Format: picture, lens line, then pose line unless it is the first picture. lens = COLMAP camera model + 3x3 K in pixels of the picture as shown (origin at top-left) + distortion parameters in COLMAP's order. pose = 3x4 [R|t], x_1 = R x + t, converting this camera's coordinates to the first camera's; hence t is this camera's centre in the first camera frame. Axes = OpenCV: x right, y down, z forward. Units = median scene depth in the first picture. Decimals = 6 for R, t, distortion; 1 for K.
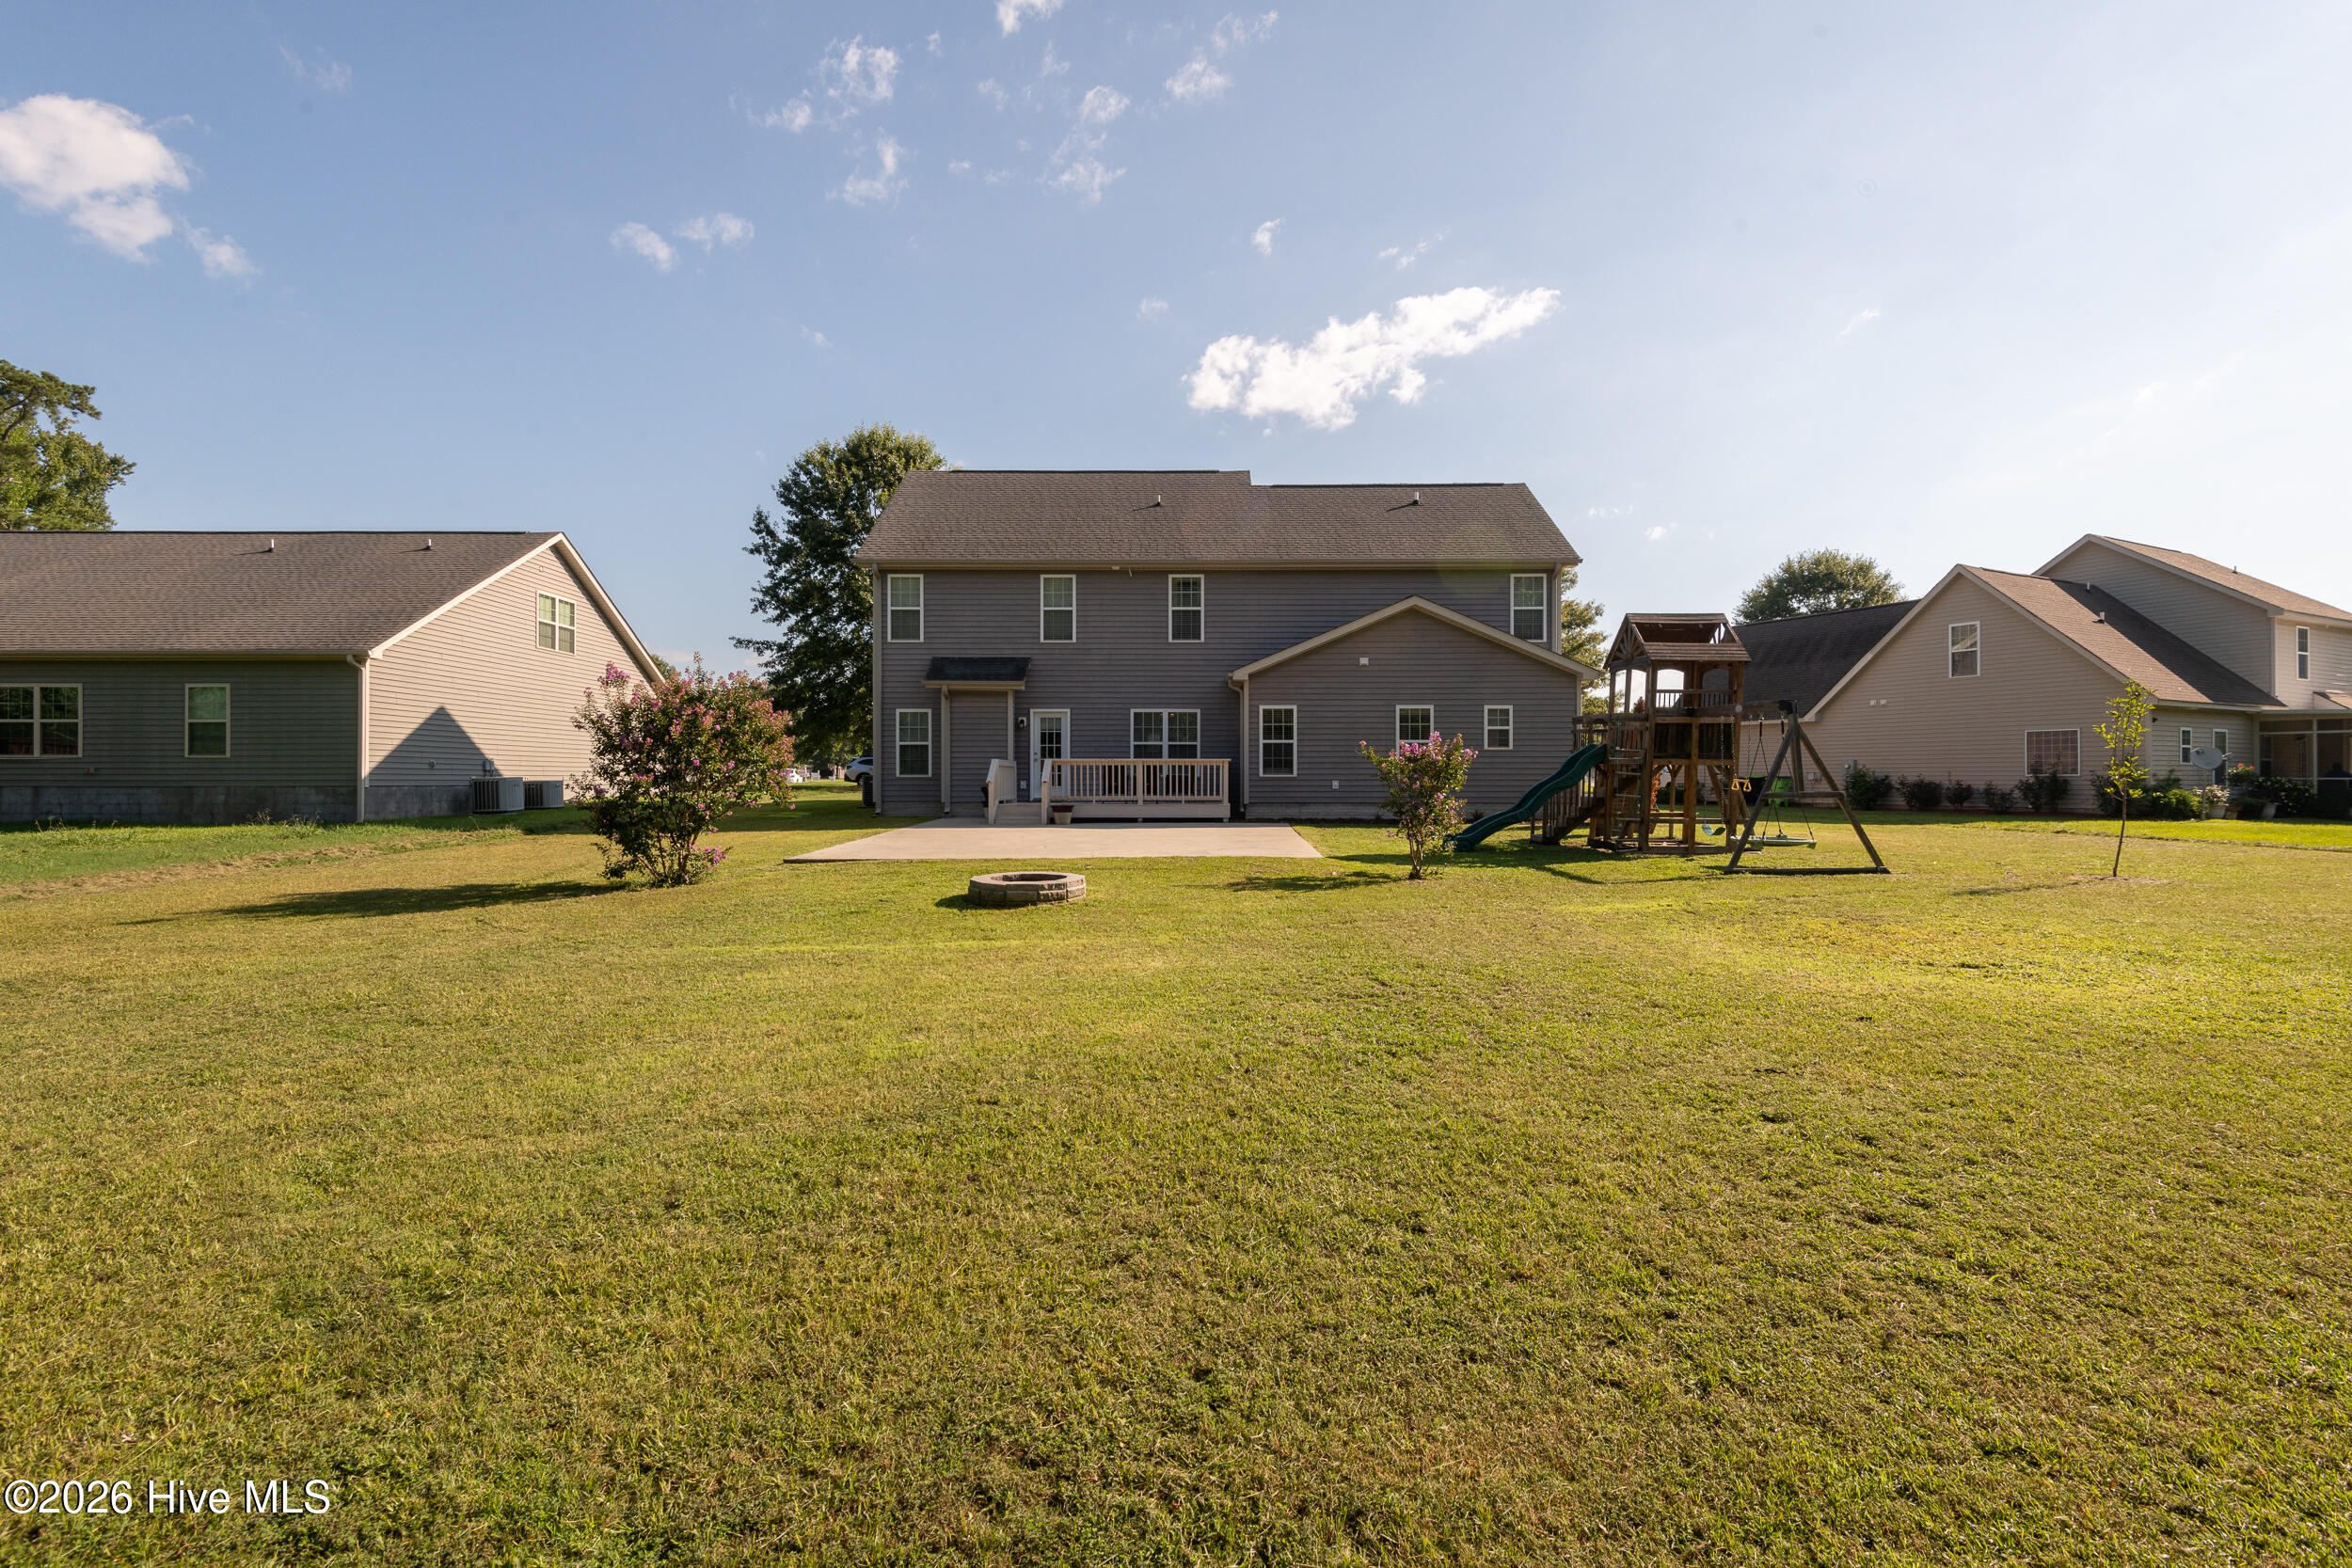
lens RADIAL K [[1106.6, 0, 1141.4], [0, 1106.6, 775.6], [0, 0, 1]] dist [0.007699, -0.000257]
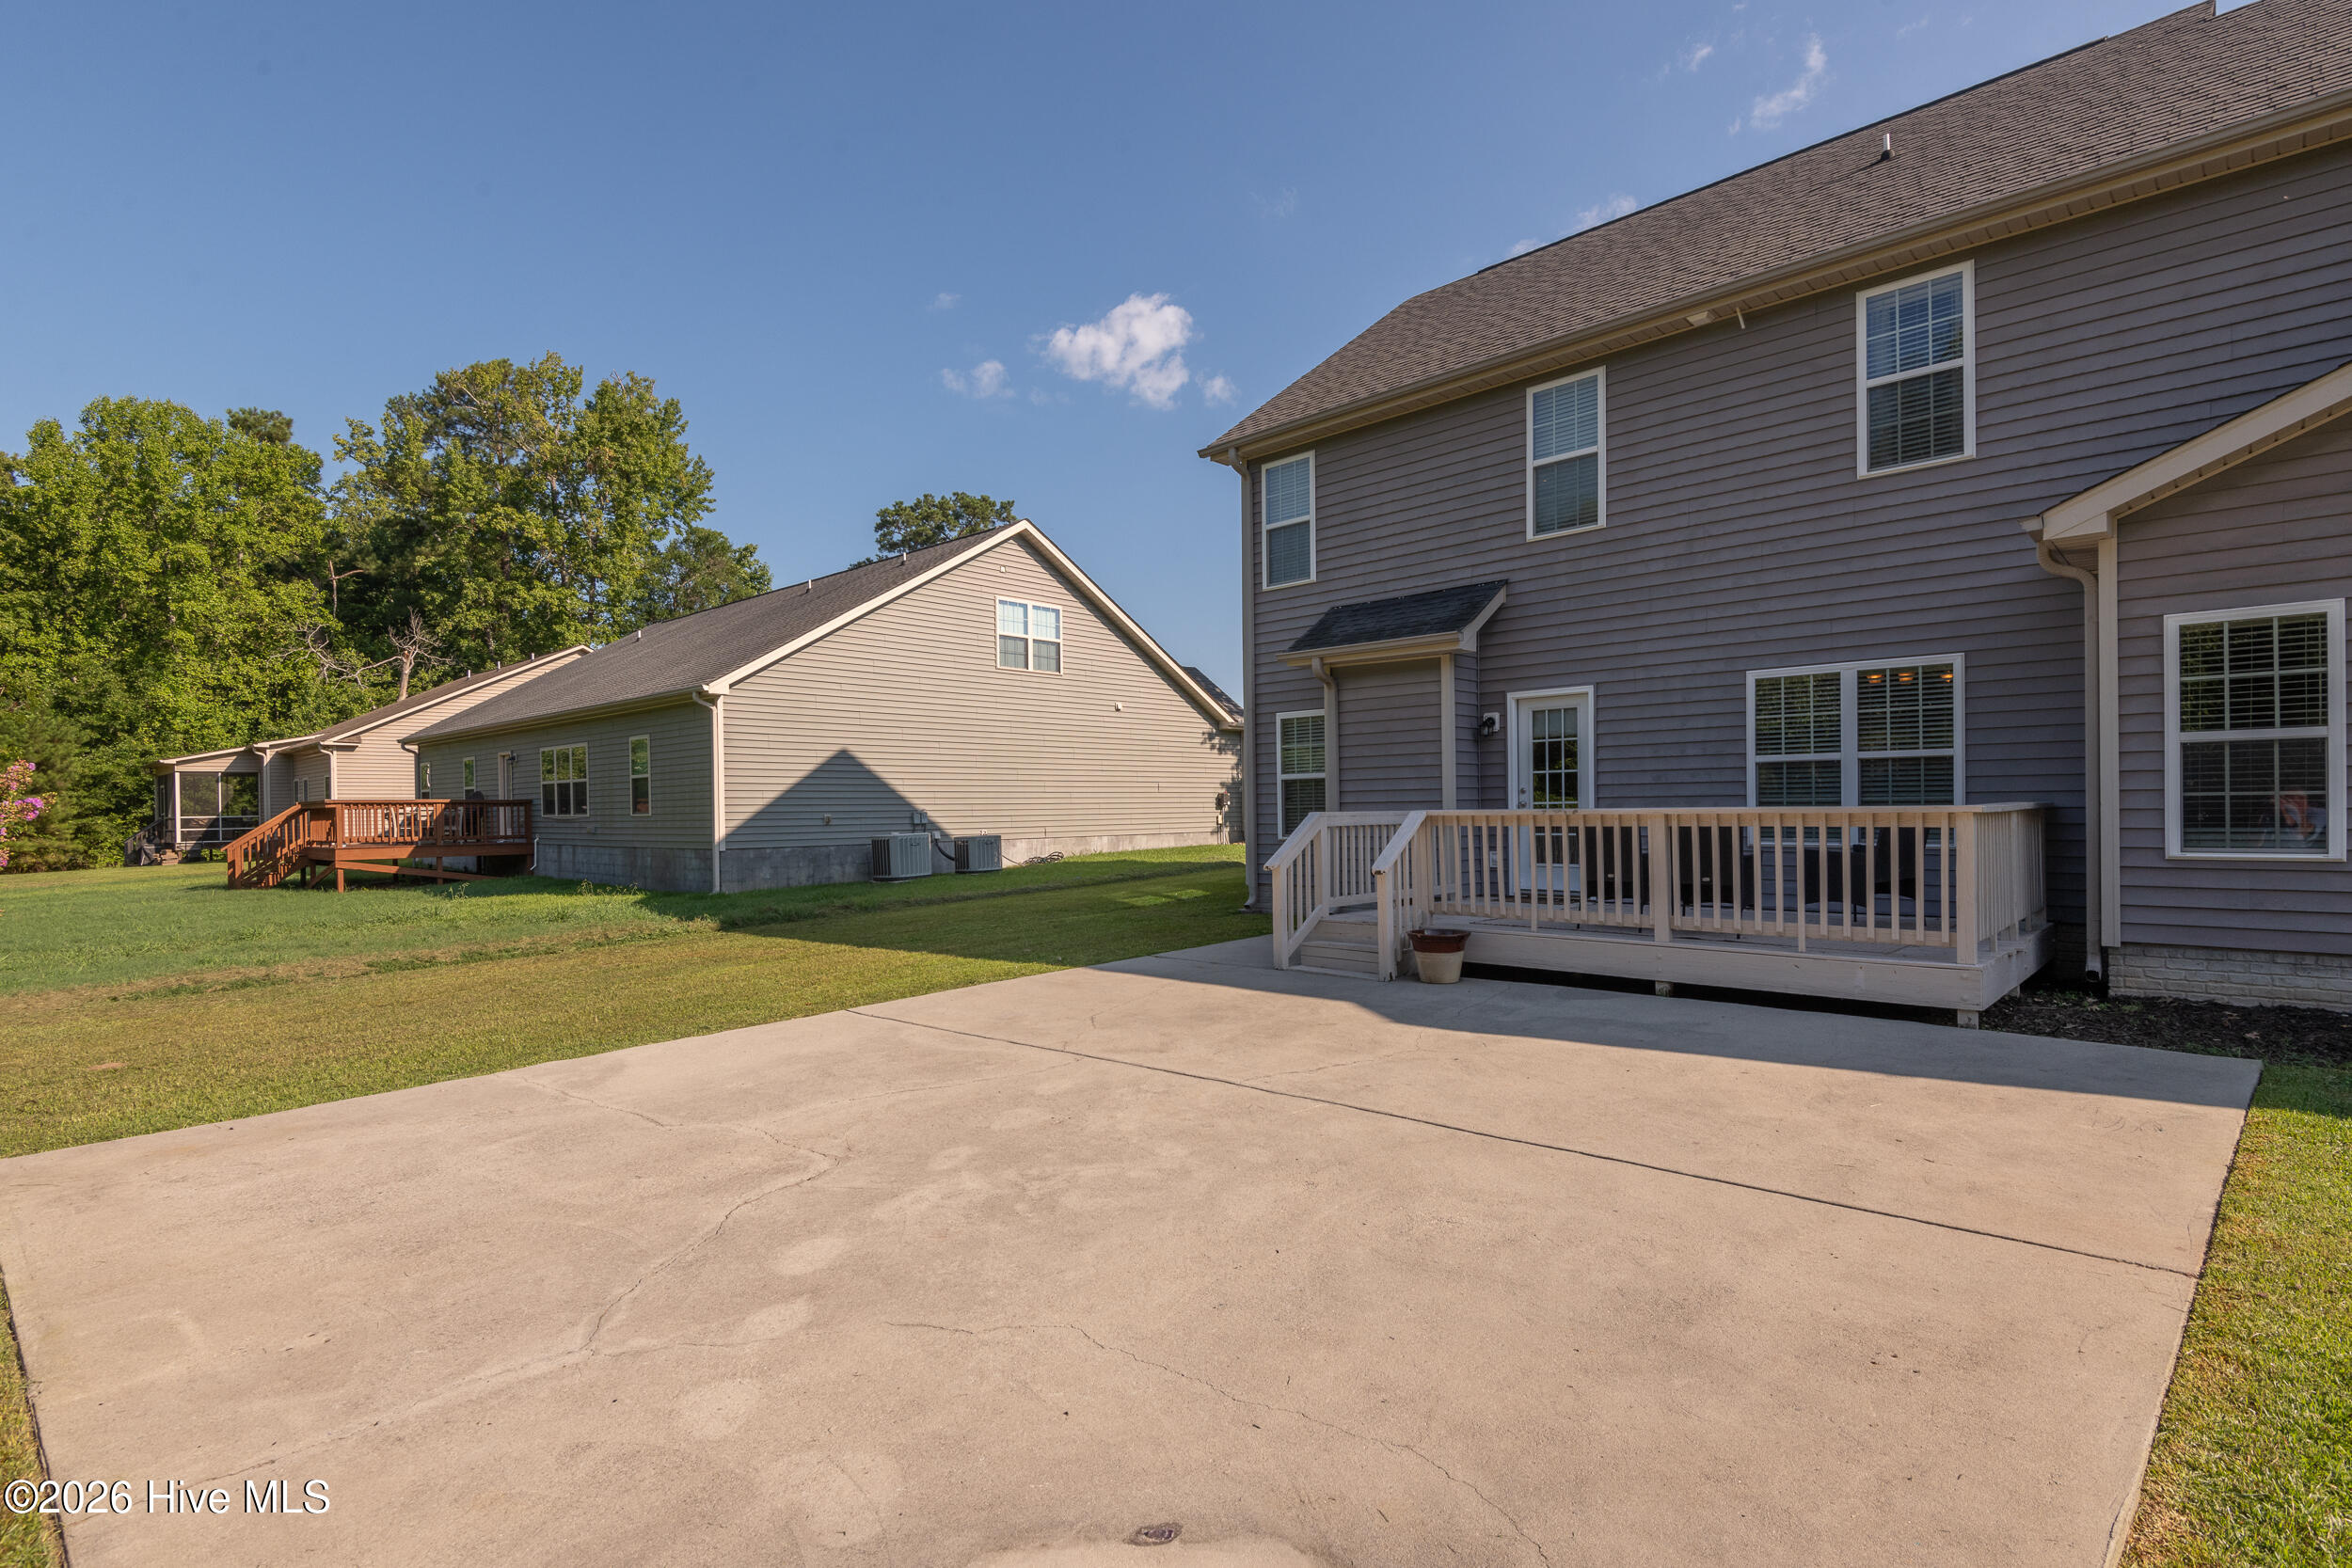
lens RADIAL K [[1105.6, 0, 1190.8], [0, 1105.6, 811.5], [0, 0, 1]] dist [0.016851, -0.010803]
pose [[0.719988, -0.007031, -0.693951, 0.119843], [0.019084, 0.999771, 0.009671, -0.018286], [0.693725, -0.020206, 0.719957, 0.580088]]
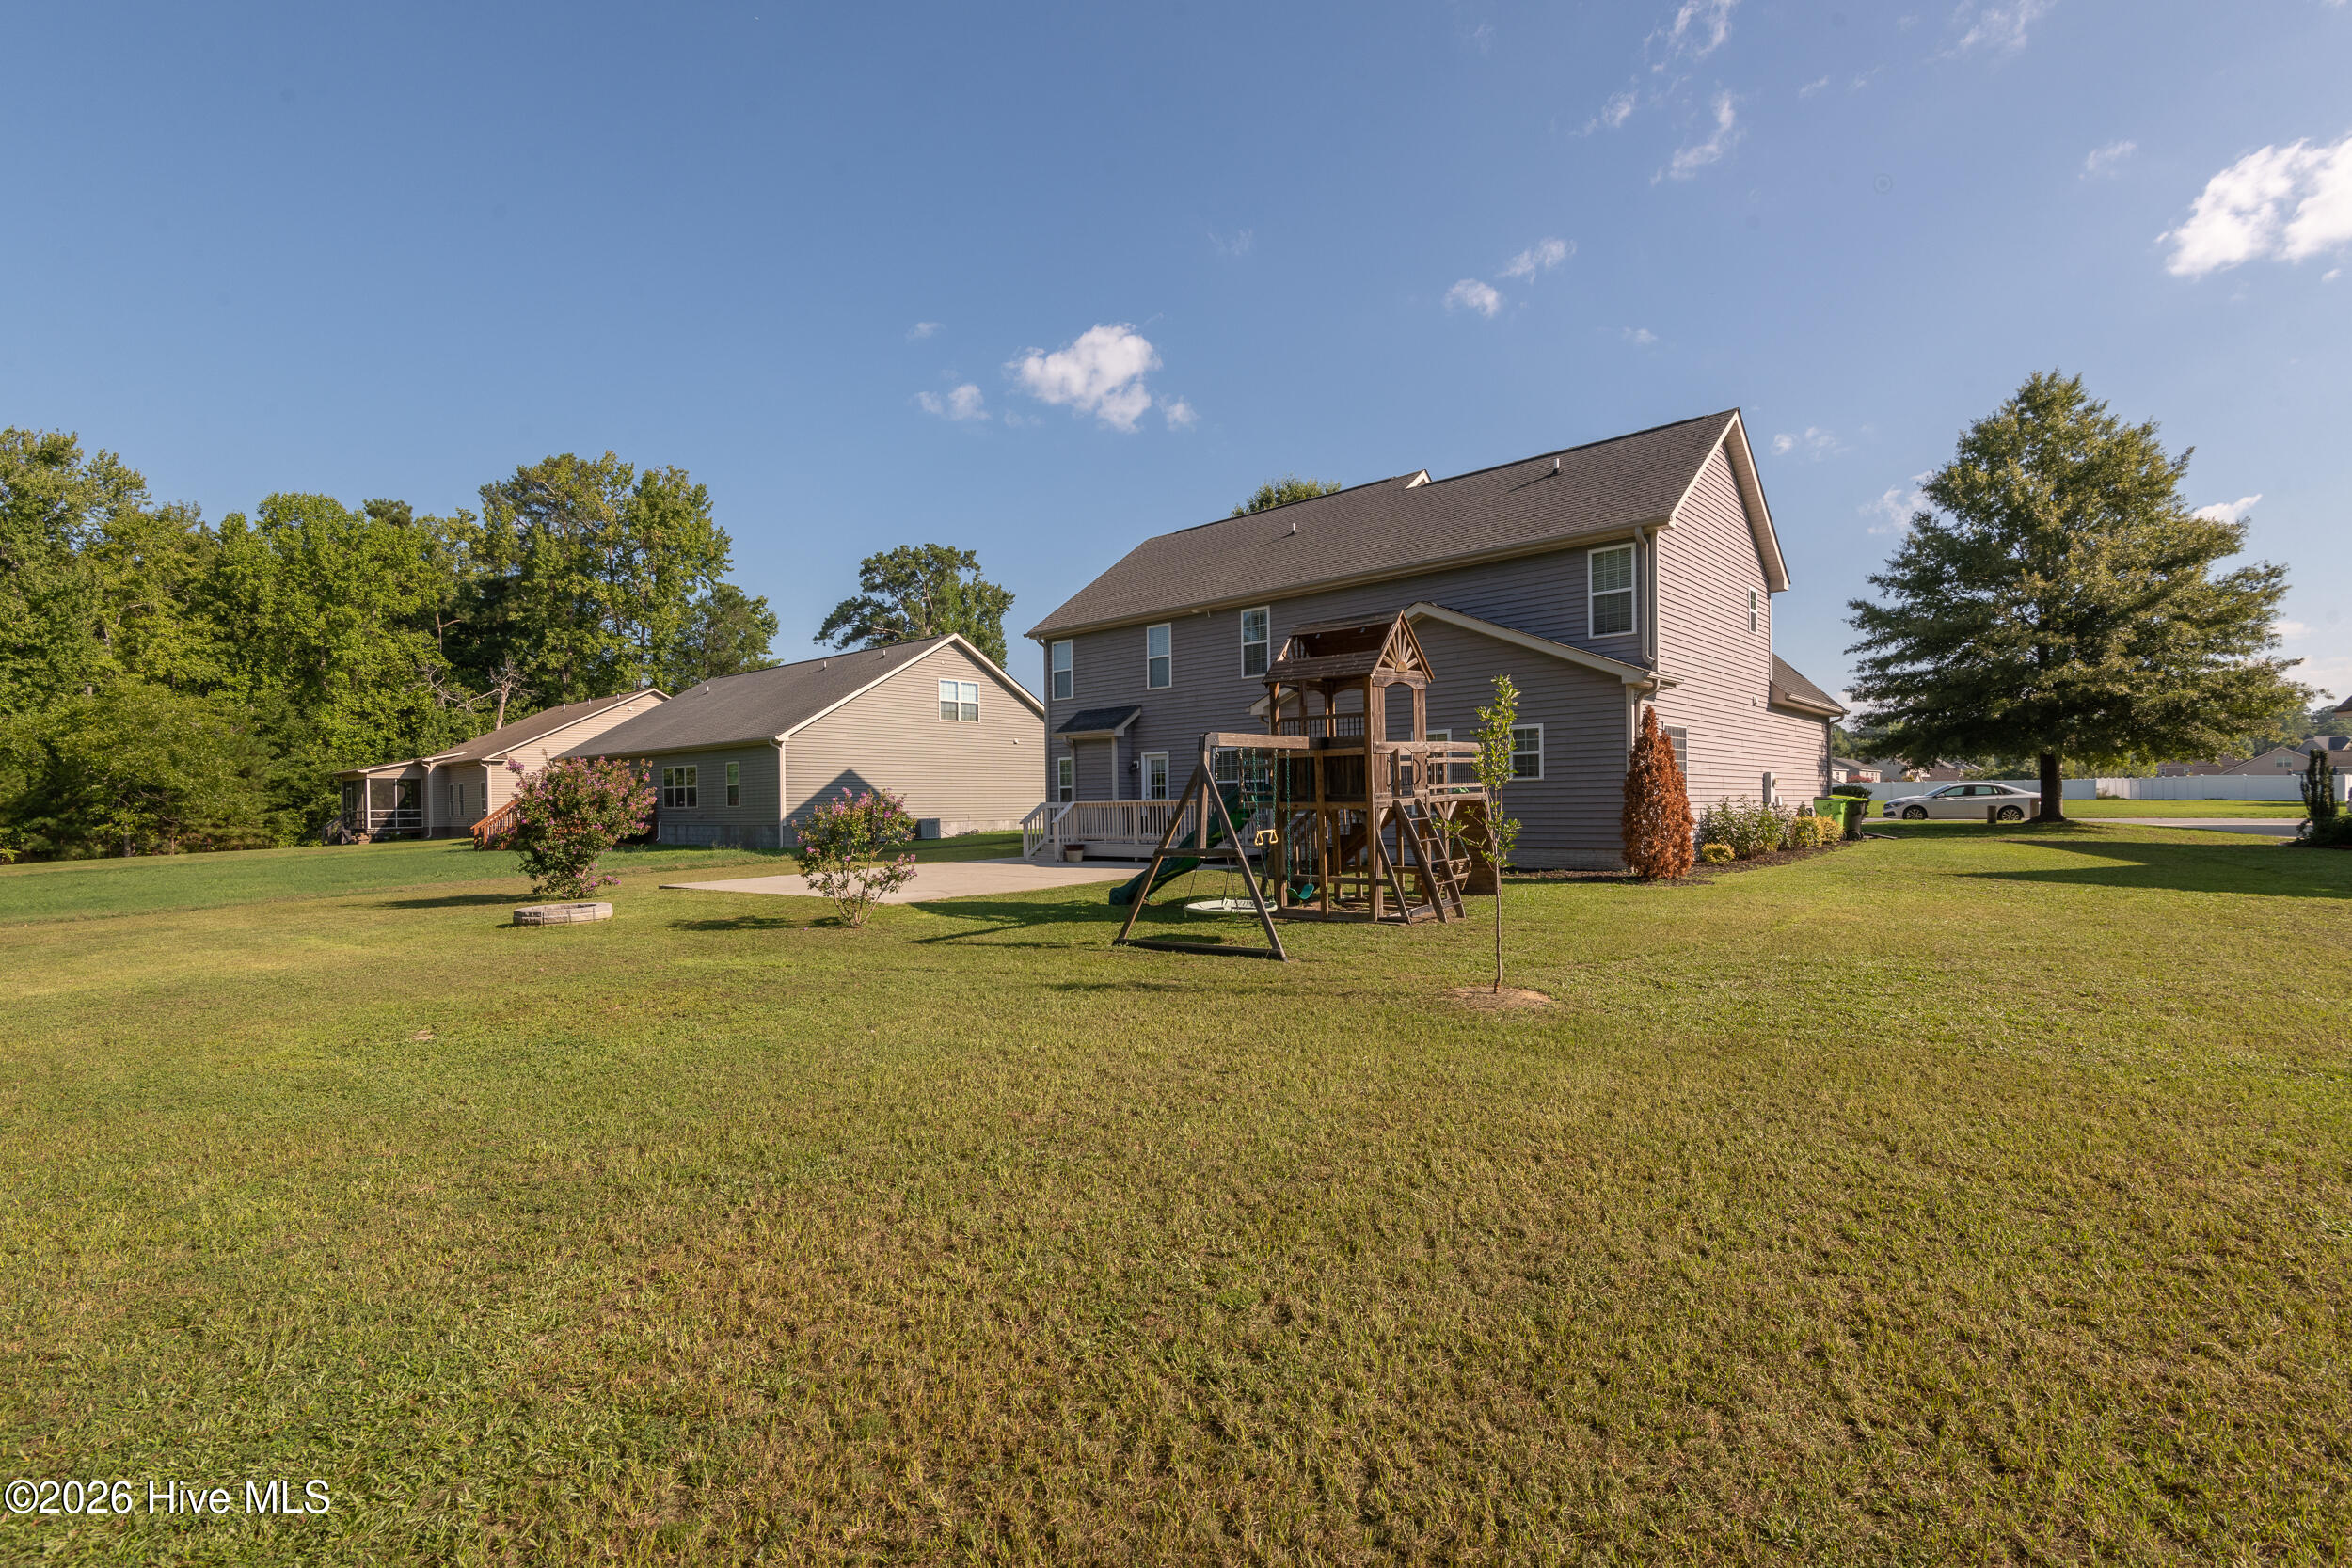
lens RADIAL K [[1105.6, 0, 1190.8], [0, 1105.6, 811.5], [0, 0, 1]] dist [0.016851, -0.010803]
pose [[0.732124, -0.006690, -0.681138, 0.665025], [0.018470, 0.999779, 0.010034, -0.012838], [0.680920, -0.019927, 0.732086, 0.243657]]
